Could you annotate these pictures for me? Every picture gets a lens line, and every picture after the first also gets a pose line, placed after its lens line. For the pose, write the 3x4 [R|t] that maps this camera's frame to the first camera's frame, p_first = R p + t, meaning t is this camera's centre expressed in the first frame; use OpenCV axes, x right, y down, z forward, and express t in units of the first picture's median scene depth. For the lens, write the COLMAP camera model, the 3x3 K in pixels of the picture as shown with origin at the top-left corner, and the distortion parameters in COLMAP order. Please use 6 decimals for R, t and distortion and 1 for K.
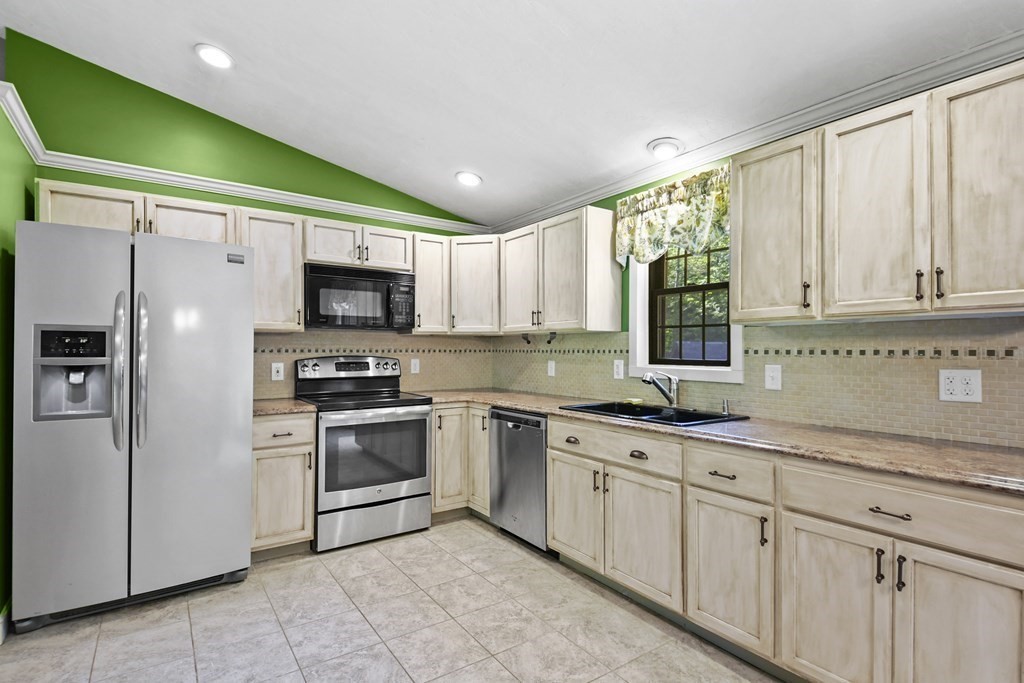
lens RADIAL K [[499.4, 0, 501.8], [0, 499.4, 349.0], [0, 0, 1]] dist [0.010972, -0.005940]
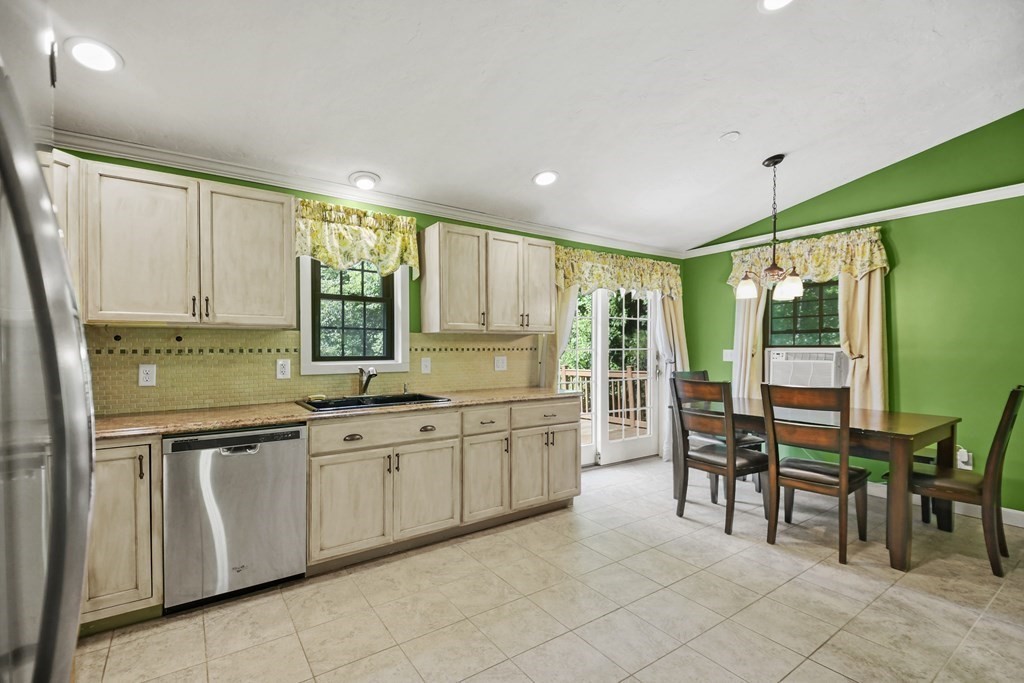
lens RADIAL K [[453.5, 0, 507.1], [0, 453.5, 348.8], [0, 0, 1]] dist [0.010011, -0.012778]
pose [[-0.012101, -0.008432, 0.999891, -0.795920], [-0.002768, 0.999961, 0.008399, -0.008370], [-0.999923, -0.002666, -0.012124, 0.699159]]
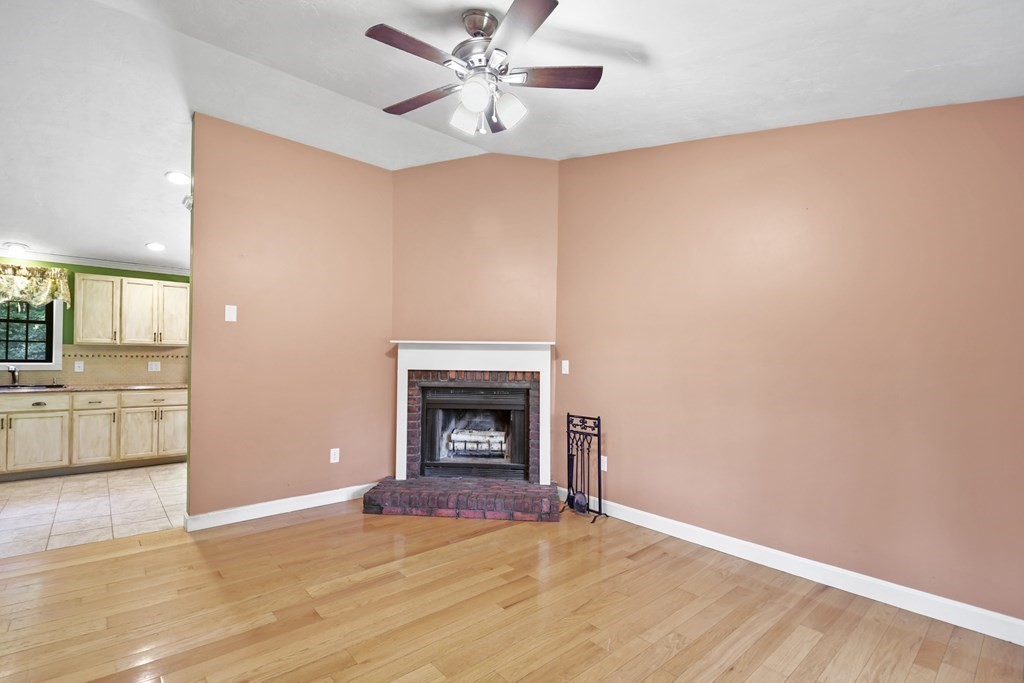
lens RADIAL K [[453.5, 0, 496.0], [0, 453.5, 356.6], [0, 0, 1]] dist [0.010011, -0.012778]
pose [[-0.129298, 0.003945, 0.991598, -1.637749], [-0.014349, 0.999880, -0.005849, -0.005598], [-0.991502, -0.014985, -0.129226, -0.589182]]
